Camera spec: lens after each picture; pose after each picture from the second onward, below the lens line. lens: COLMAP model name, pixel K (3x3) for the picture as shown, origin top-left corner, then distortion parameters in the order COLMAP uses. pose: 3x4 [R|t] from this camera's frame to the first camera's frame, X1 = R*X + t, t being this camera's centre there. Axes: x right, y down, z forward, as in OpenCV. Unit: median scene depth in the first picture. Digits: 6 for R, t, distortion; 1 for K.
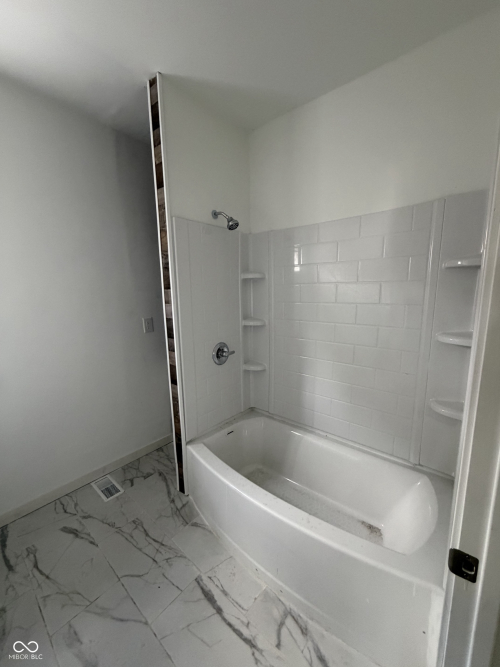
lens RADIAL K [[266.0, 0, 251.7], [0, 266.0, 332.6], [0, 0, 1]] dist [-0.000112, 0.000310]
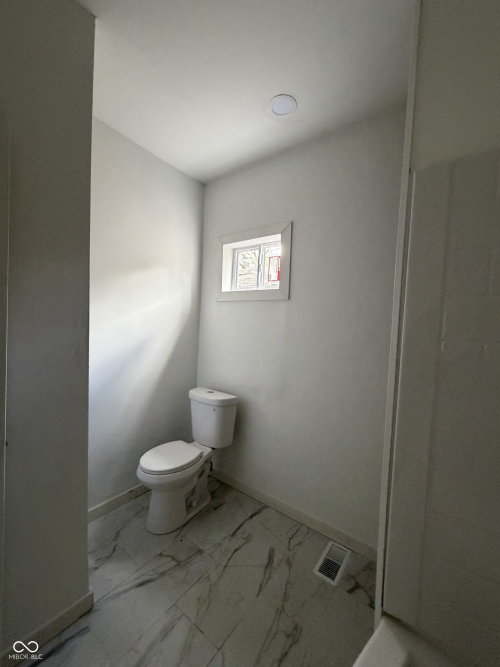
lens RADIAL K [[266.0, 0, 251.0], [0, 266.0, 335.6], [0, 0, 1]] dist [-0.000112, 0.000310]
pose [[0.062963, 0.062028, -0.996086, 0.224977], [-0.209681, 0.976612, 0.047561, -0.072538], [0.975741, 0.205865, 0.074496, 0.676179]]
